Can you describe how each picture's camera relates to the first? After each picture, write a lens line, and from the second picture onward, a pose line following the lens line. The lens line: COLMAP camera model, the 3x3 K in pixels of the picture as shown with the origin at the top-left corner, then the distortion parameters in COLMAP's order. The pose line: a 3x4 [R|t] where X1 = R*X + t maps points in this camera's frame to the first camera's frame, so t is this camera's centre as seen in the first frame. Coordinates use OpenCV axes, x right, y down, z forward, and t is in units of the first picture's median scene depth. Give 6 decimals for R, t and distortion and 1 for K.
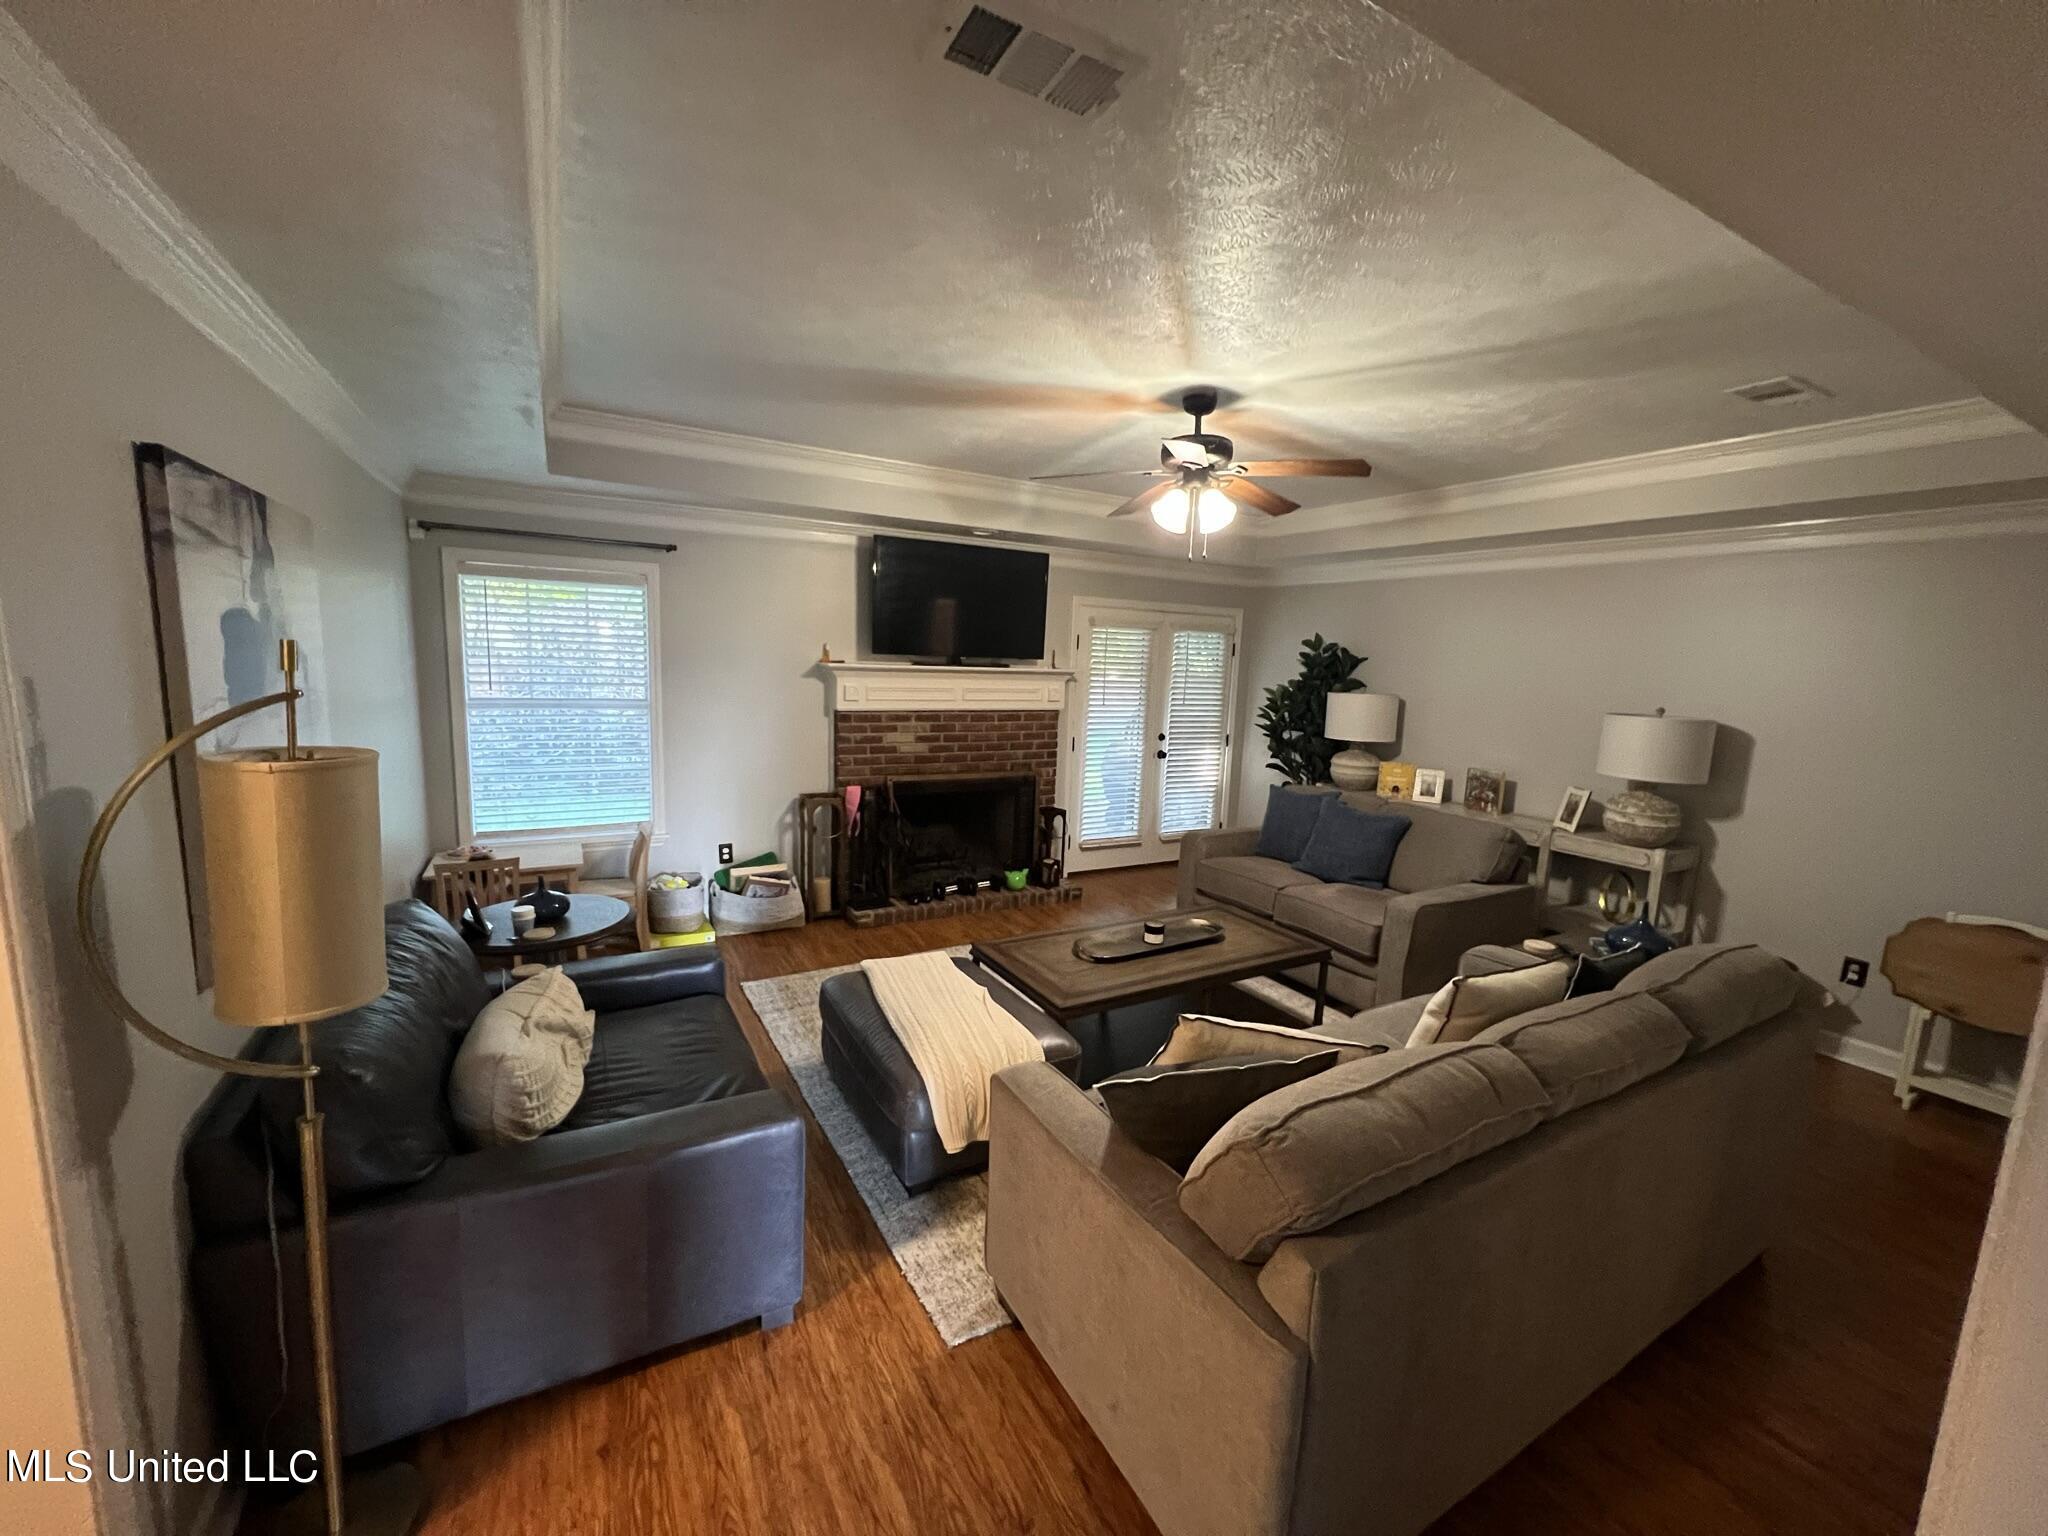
lens RADIAL K [[819.1, 0, 1024.0], [0, 819.1, 768.0], [0, 0, 1]] dist [-0.000794, -0.000394]
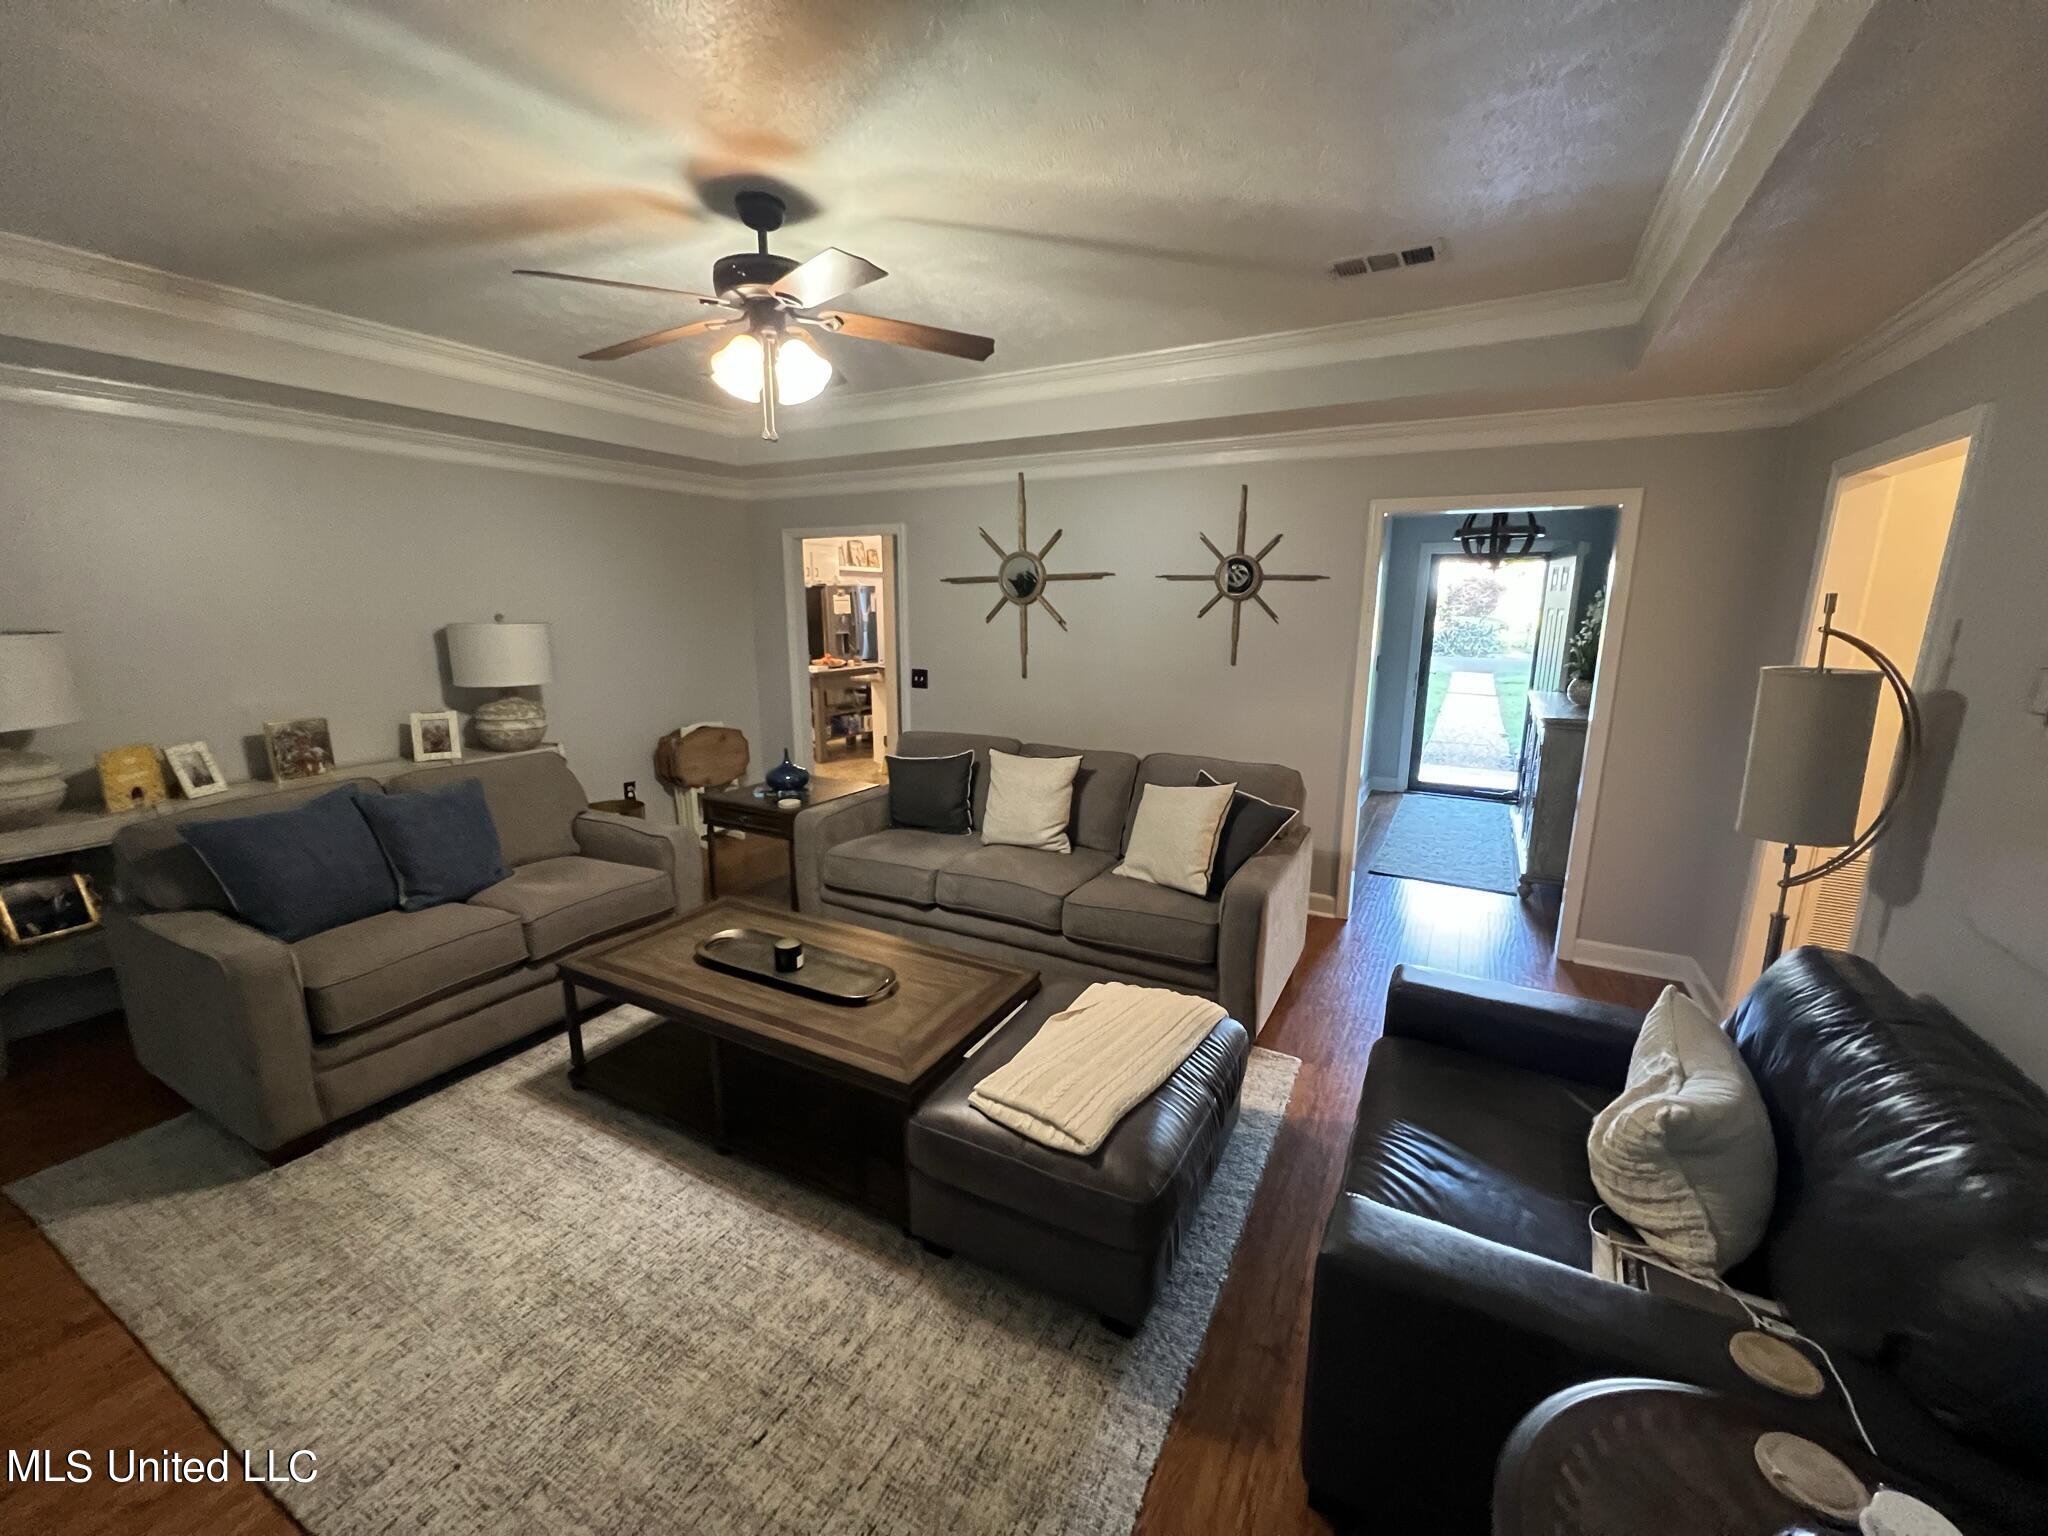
lens RADIAL K [[819.8, 0, 1024.0], [0, 819.8, 768.0], [0, 0, 1]] dist [-0.001580, -0.000207]
pose [[-0.525511, -0.214049, 0.823420, -0.427132], [0.092816, 0.947634, 0.305574, -0.134505], [-0.845709, 0.237009, -0.478125, 0.915796]]
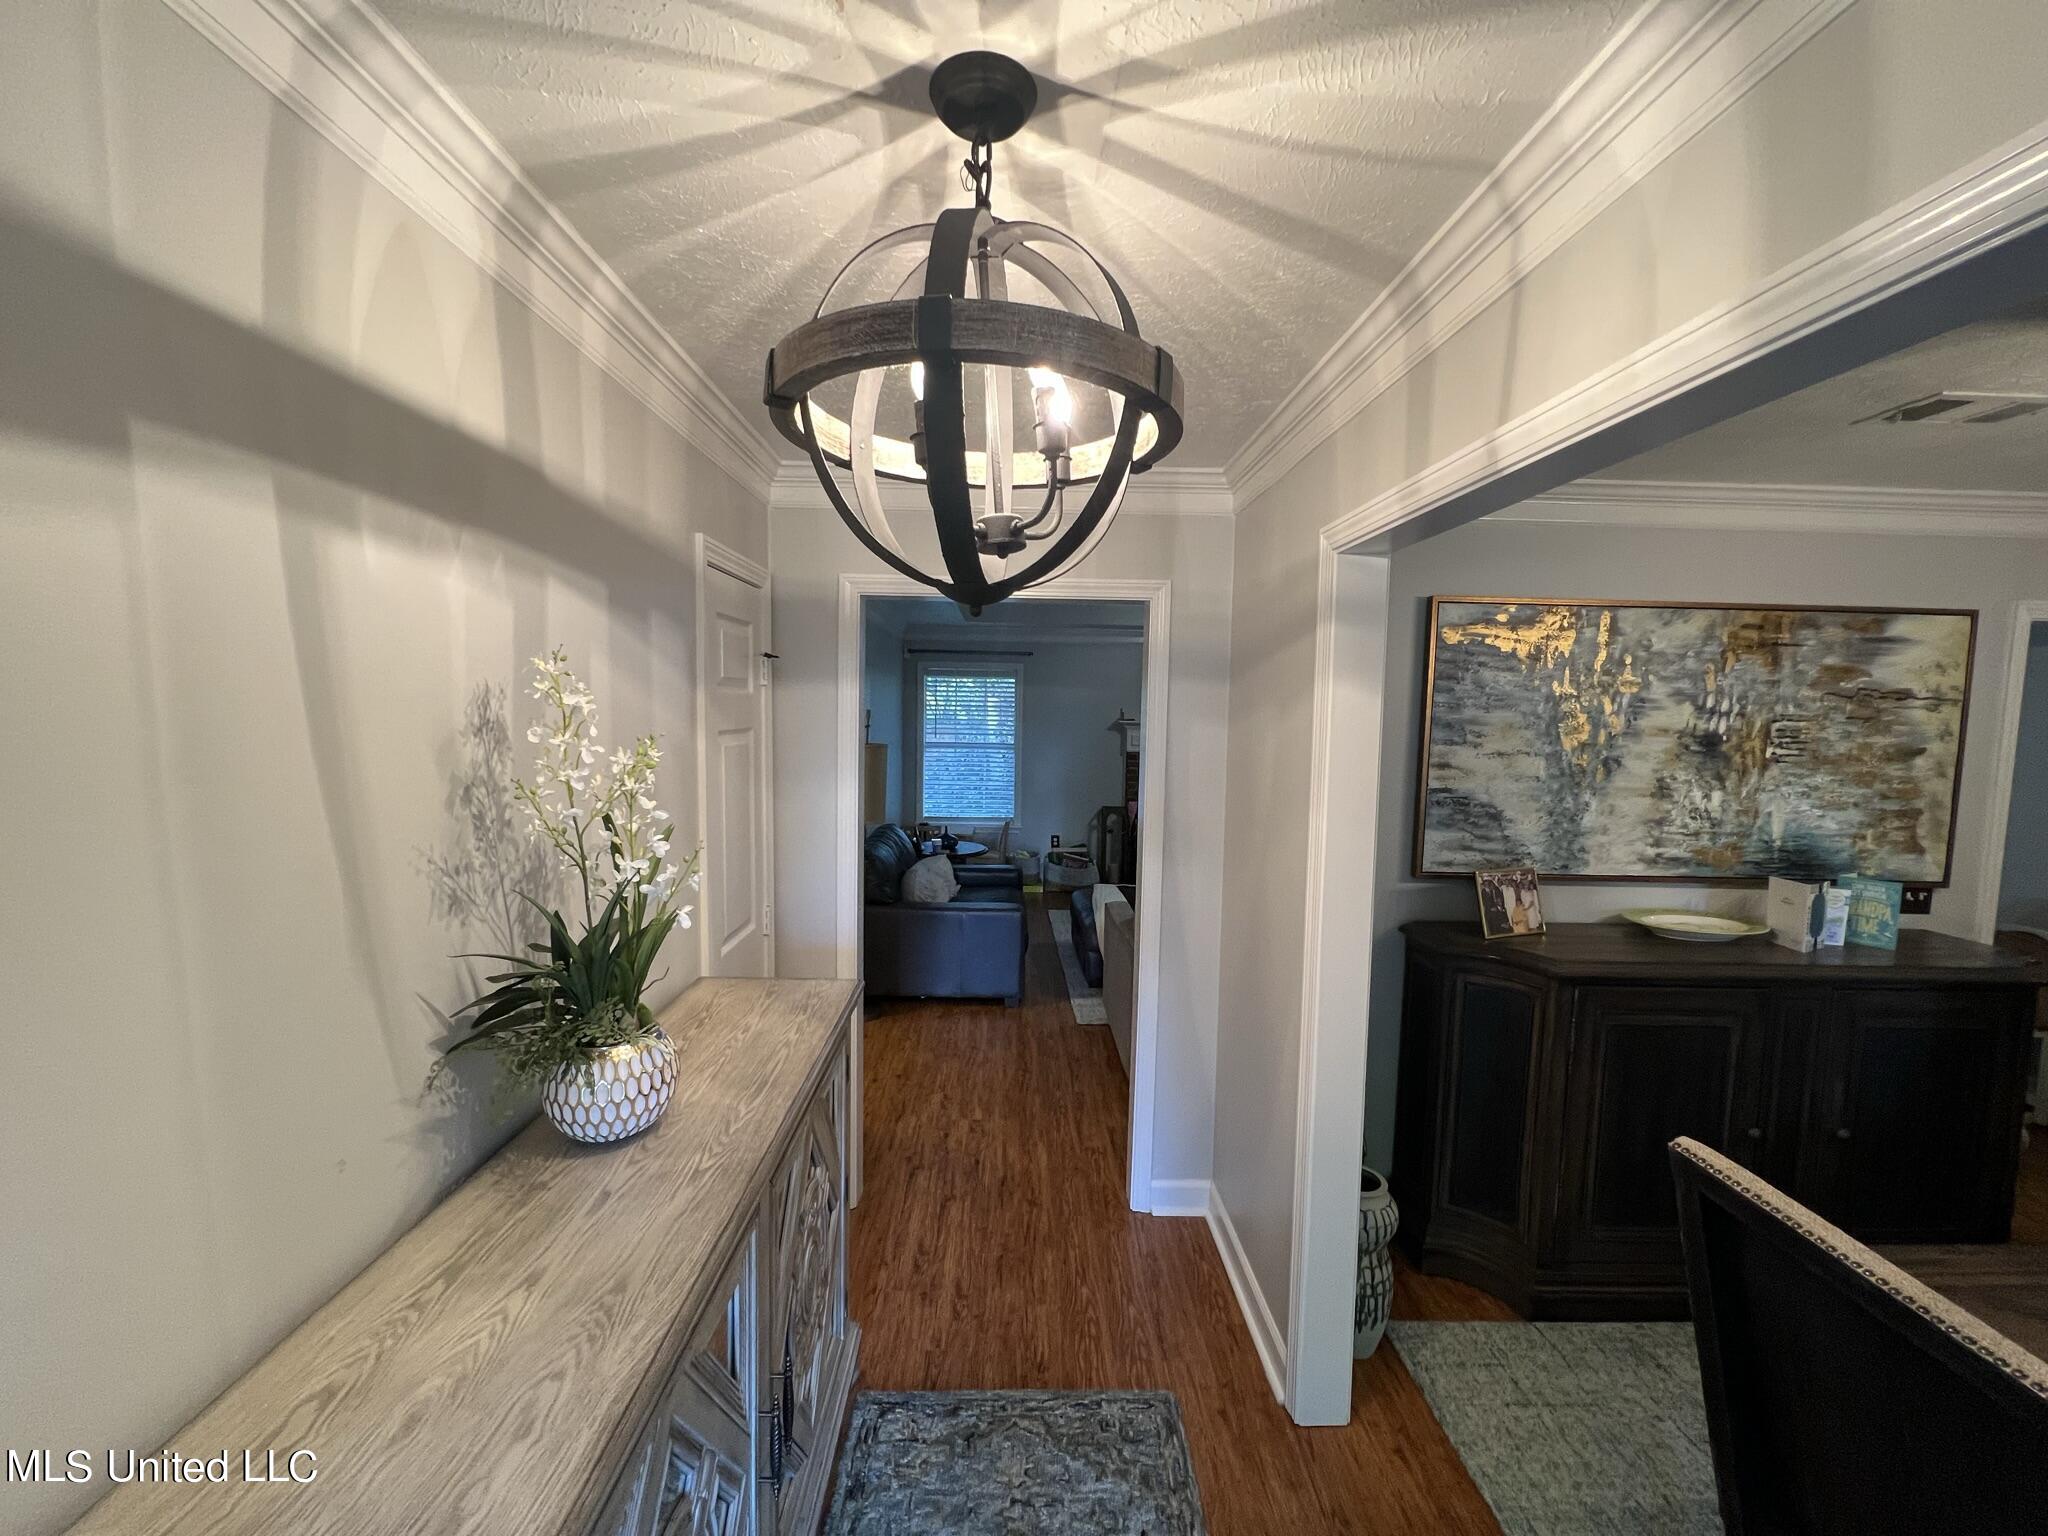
lens RADIAL K [[819.1, 0, 1024.0], [0, 819.1, 768.0], [0, 0, 1]] dist [-0.000794, -0.000394]
pose [[0.882467, 0.013955, -0.470167, 0.372948], [-0.050540, 0.996586, -0.065279, 0.080095], [0.467651, 0.081369, 0.880160, -0.495570]]
